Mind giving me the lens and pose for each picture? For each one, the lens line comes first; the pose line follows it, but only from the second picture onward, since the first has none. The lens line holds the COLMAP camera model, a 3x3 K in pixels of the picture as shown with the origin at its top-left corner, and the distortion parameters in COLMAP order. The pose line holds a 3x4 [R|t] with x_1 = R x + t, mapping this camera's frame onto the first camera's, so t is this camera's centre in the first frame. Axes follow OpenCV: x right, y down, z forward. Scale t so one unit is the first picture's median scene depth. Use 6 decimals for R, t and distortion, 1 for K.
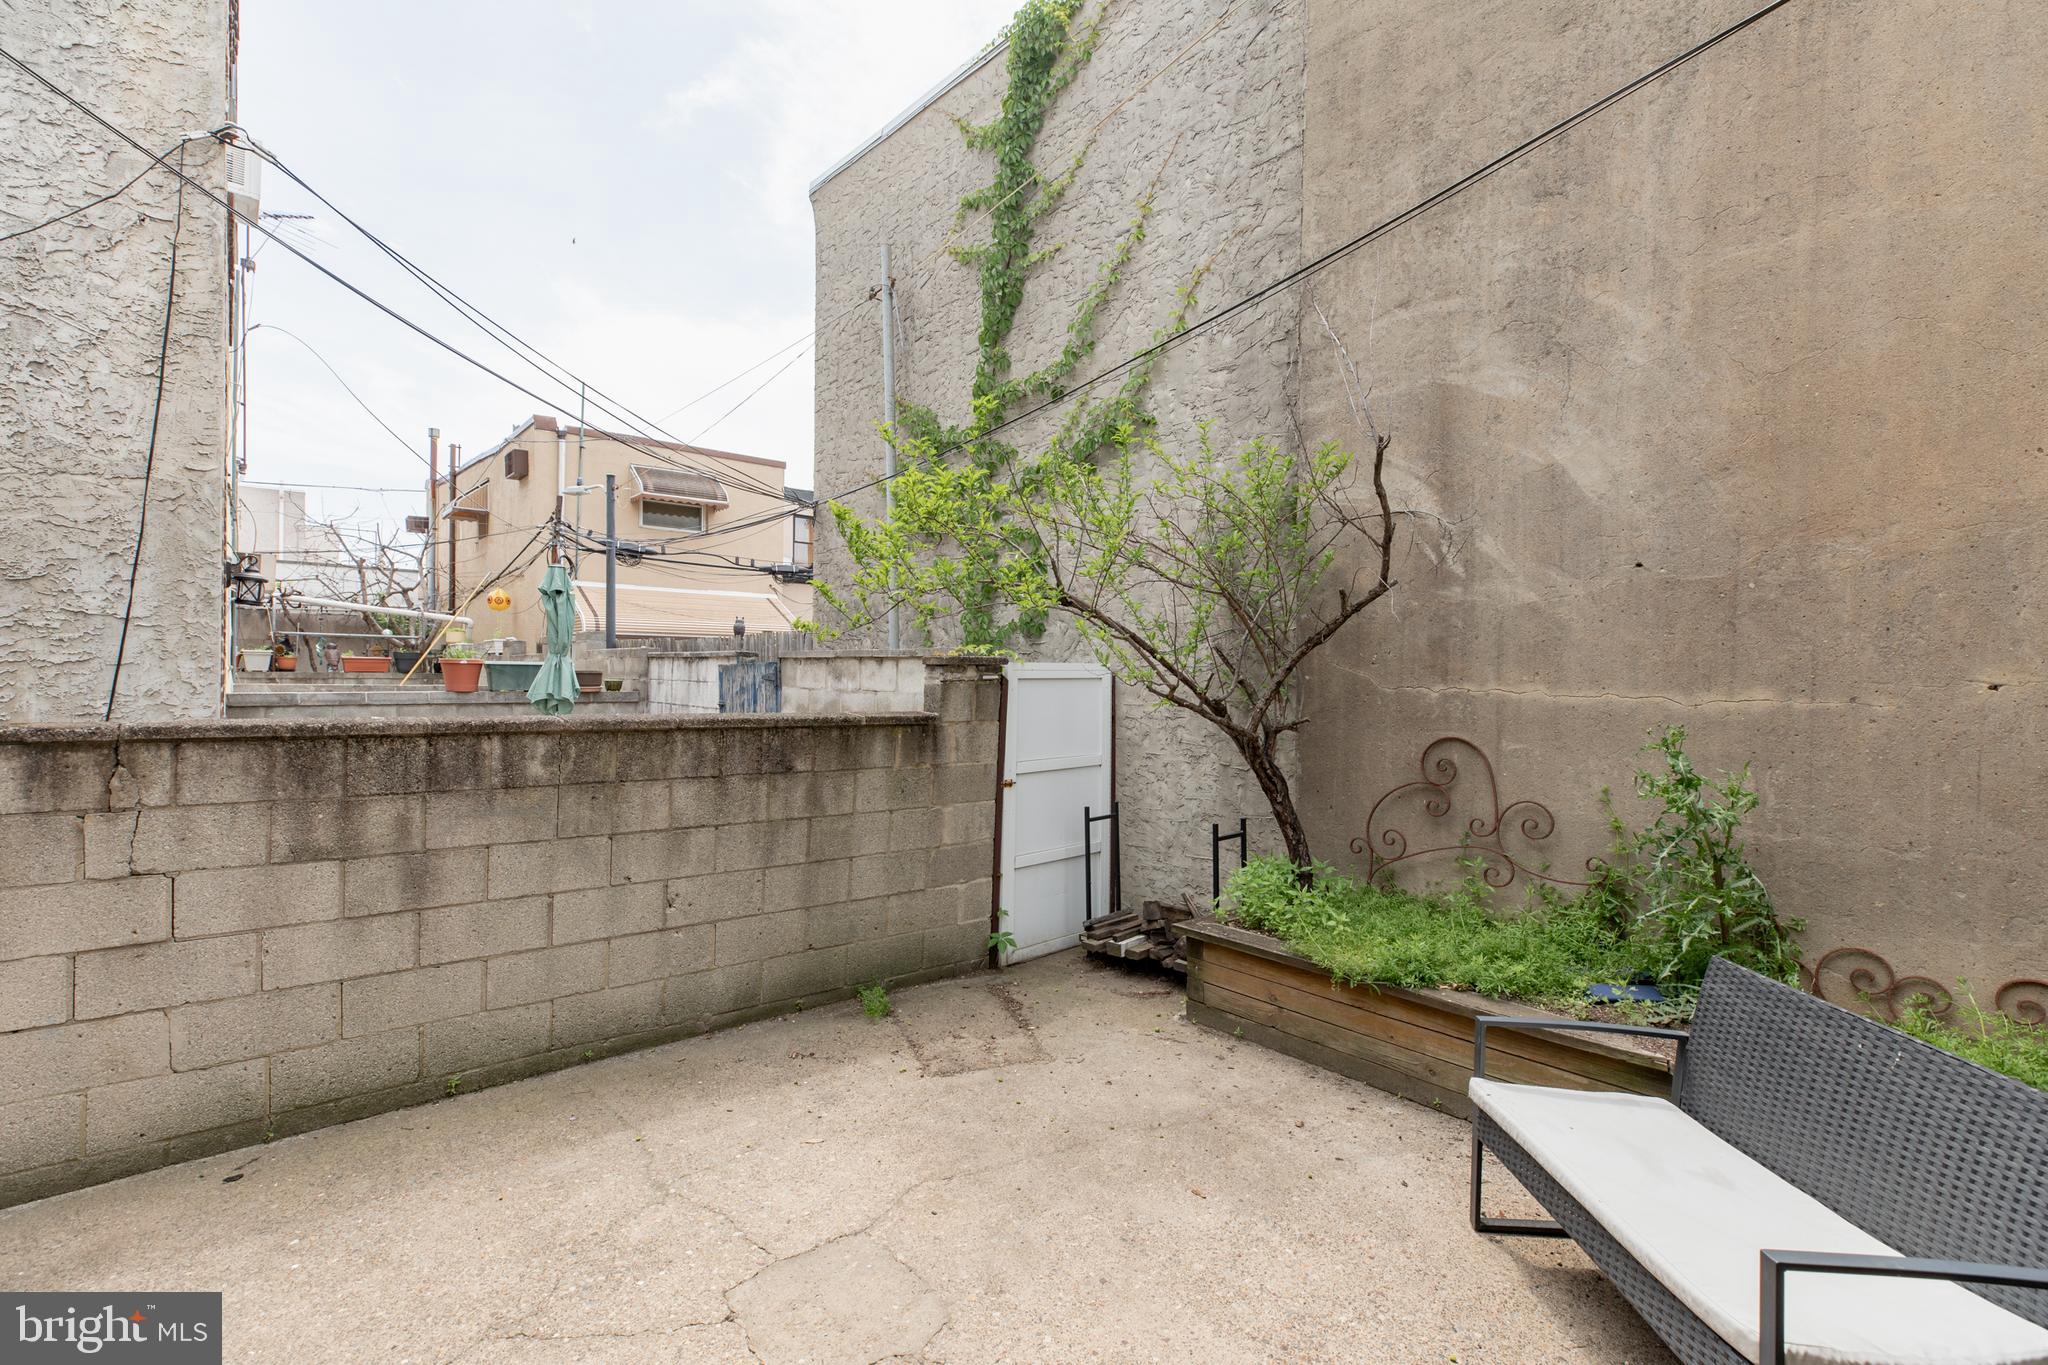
lens RADIAL K [[931.5, 0, 1016.5], [0, 931.5, 671.0], [0, 0, 1]] dist [-0.001218, 0.000398]
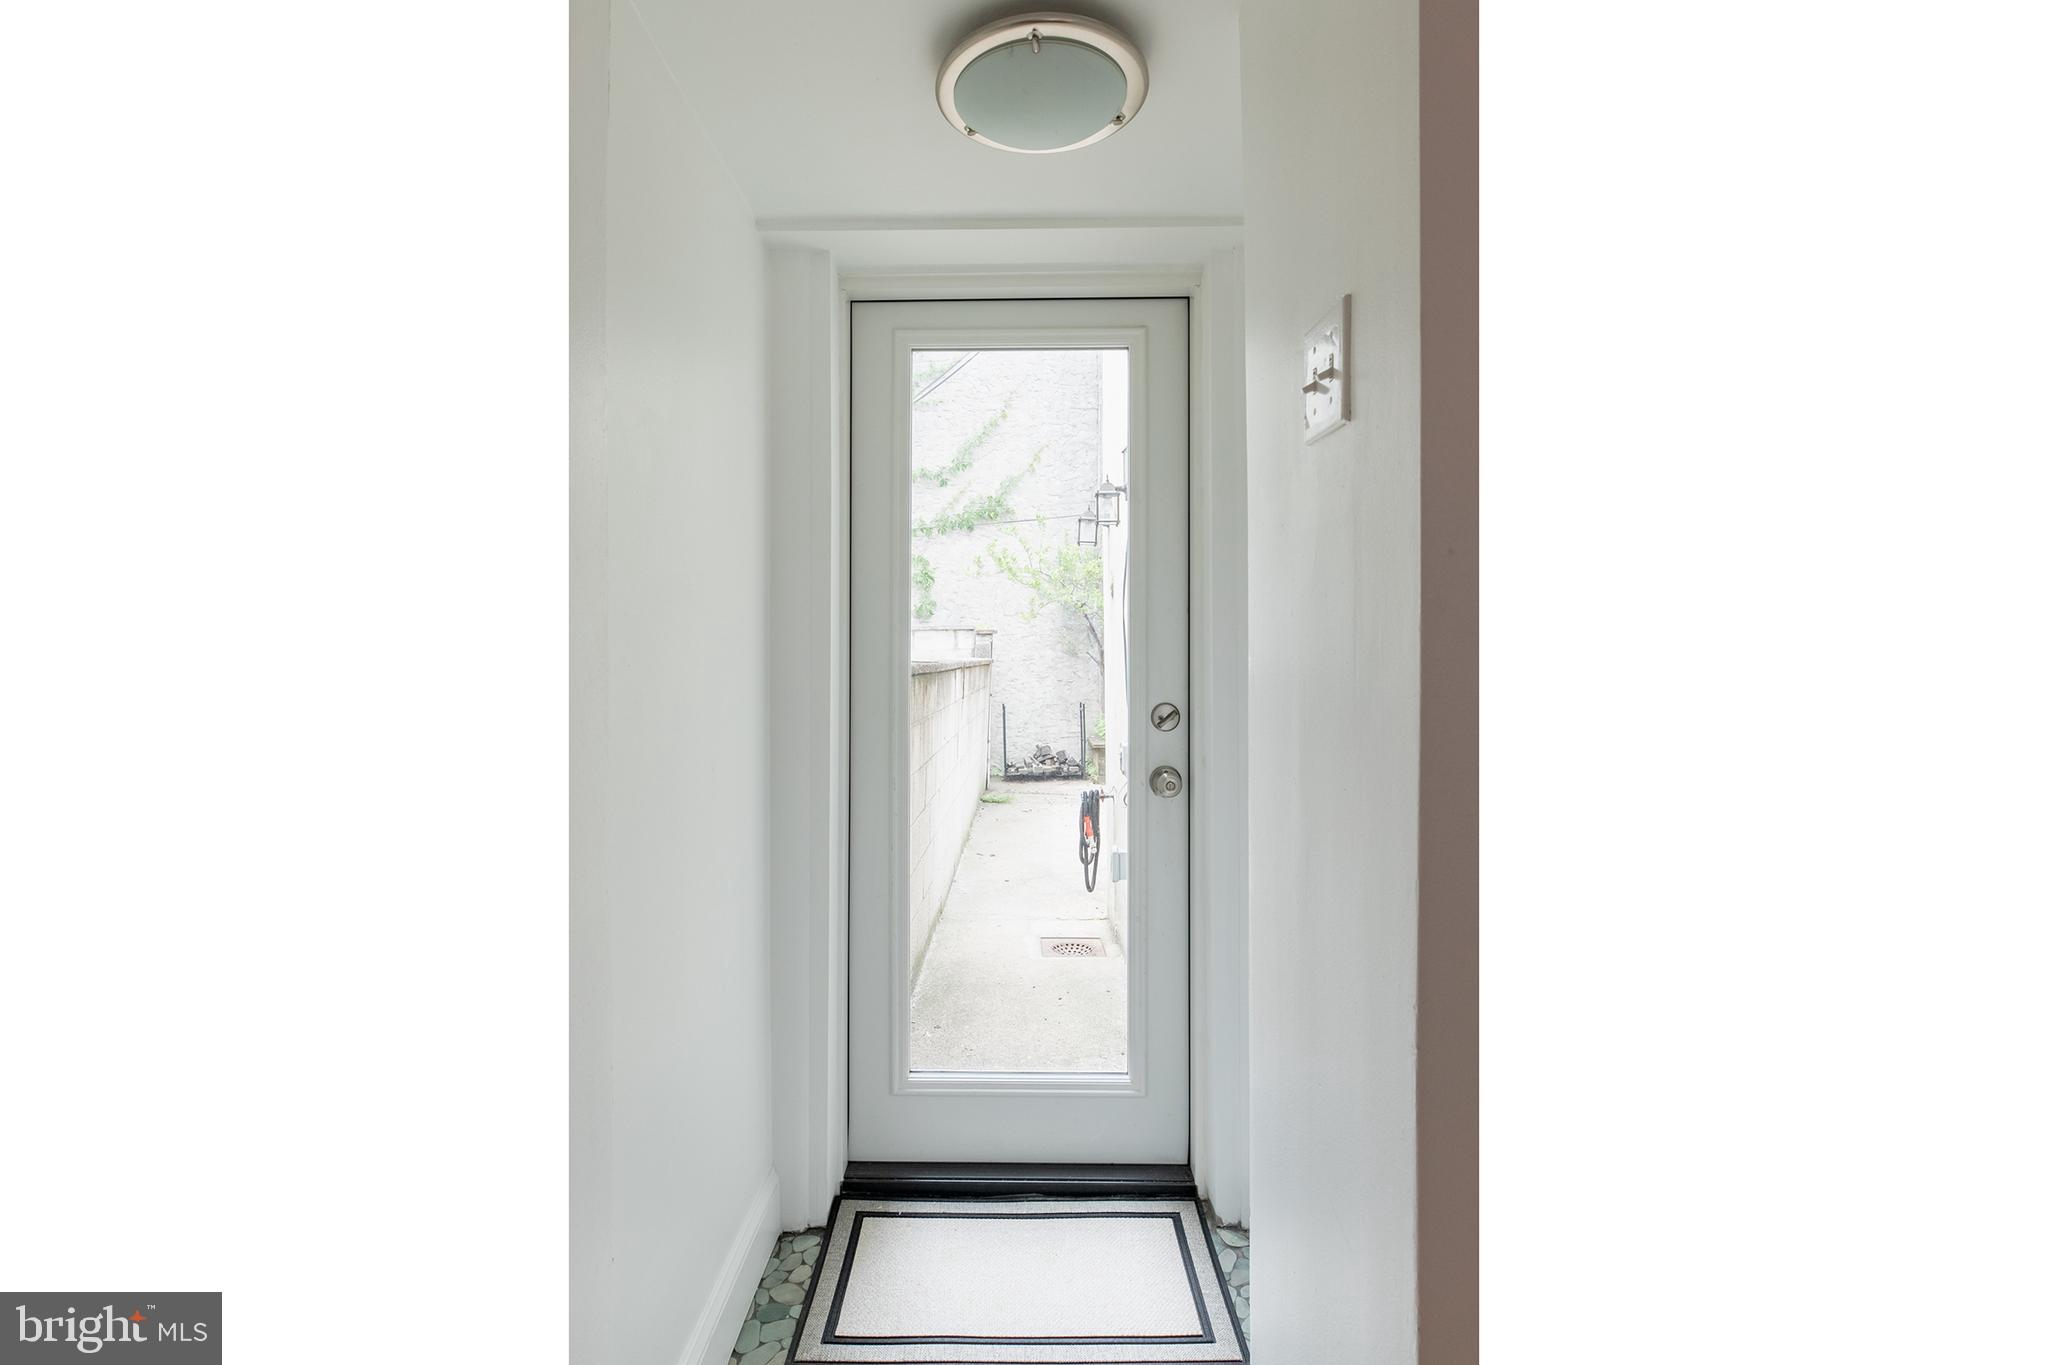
lens RADIAL K [[931.5, 0, 1008.8], [0, 931.5, 614.1], [0, 0, 1]] dist [-0.001218, 0.000398]
pose [[0.645935, 0.003448, 0.763385, -1.273971], [0.006232, 0.999933, -0.009790, -0.027113], [-0.763367, 0.011081, 0.645870, -0.256172]]
